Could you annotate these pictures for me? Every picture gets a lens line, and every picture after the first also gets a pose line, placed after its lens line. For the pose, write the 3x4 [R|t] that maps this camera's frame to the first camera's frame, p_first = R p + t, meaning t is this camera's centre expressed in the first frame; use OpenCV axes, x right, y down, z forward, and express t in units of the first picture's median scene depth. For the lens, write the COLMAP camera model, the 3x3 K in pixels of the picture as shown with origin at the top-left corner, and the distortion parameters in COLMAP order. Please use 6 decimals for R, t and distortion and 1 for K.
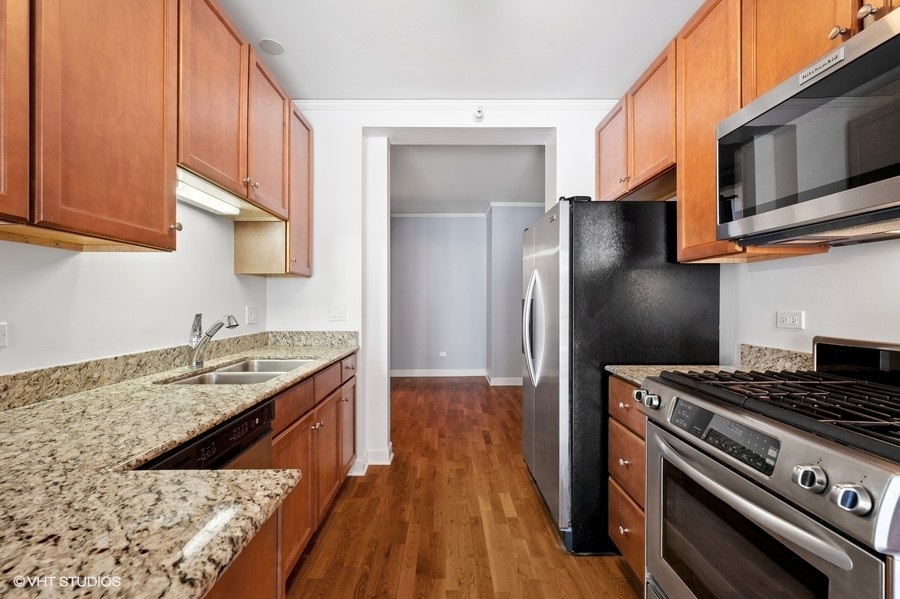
lens RADIAL K [[391.0, 0, 452.2], [0, 391.0, 298.6], [0, 0, 1]] dist [-0.000840, -0.000010]
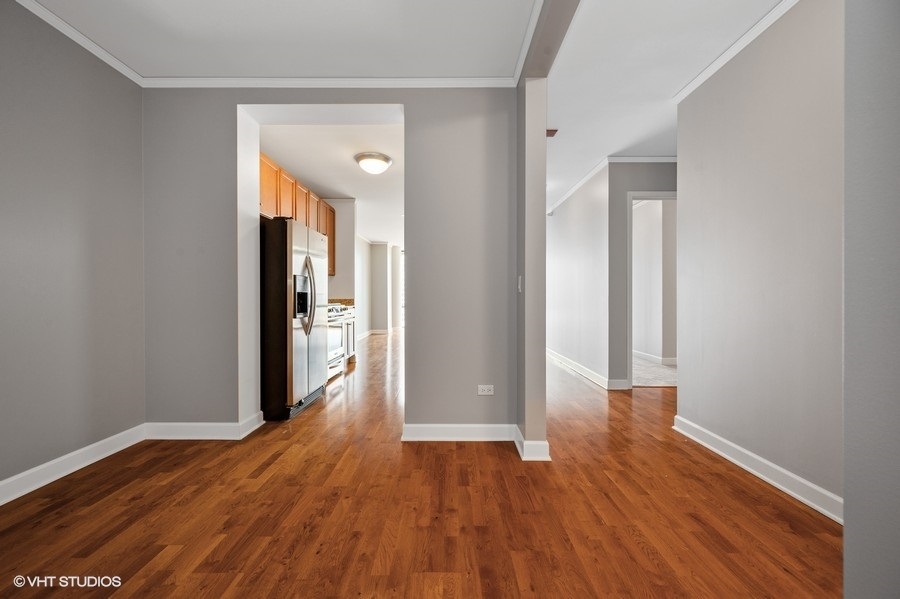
lens RADIAL K [[353.8, 0, 449.4], [0, 353.8, 299.5], [0, 0, 1]] dist [0.000104, -0.000562]
pose [[-0.999969, 0.004008, 0.006790, -0.540396], [0.004000, 0.999991, -0.001180, 0.154861], [-0.006795, -0.001152, -0.999976, 3.690417]]
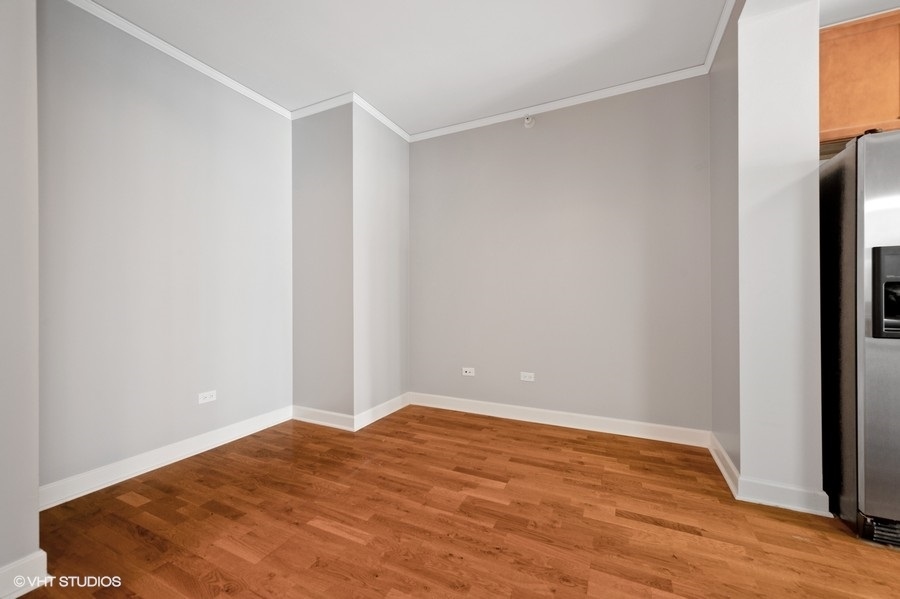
lens RADIAL K [[353.8, 0, 450.9], [0, 353.8, 299.3], [0, 0, 1]] dist [0.000104, -0.000562]
pose [[0.437341, 0.004617, 0.899284, -1.017474], [-0.001241, 0.999989, -0.004530, 0.150095], [-0.899295, 0.000865, 0.437342, 2.376270]]
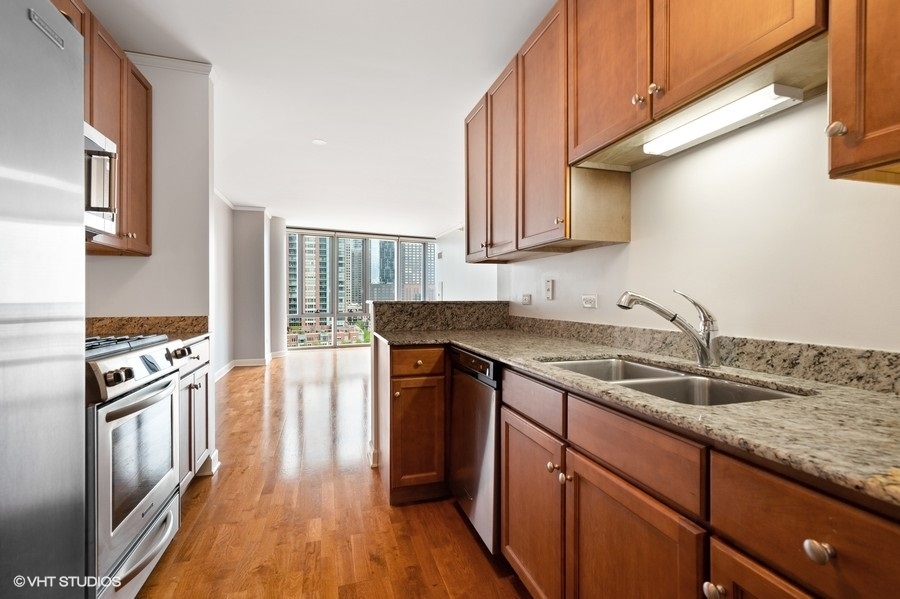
lens RADIAL K [[401.5, 0, 447.6], [0, 401.5, 299.9], [0, 0, 1]] dist [0.001424, 0.000053]
pose [[-0.956725, 0.005014, -0.290949, 0.009675], [0.003749, 0.999981, 0.004906, 0.058071], [0.290968, 0.003603, -0.956726, 1.896987]]
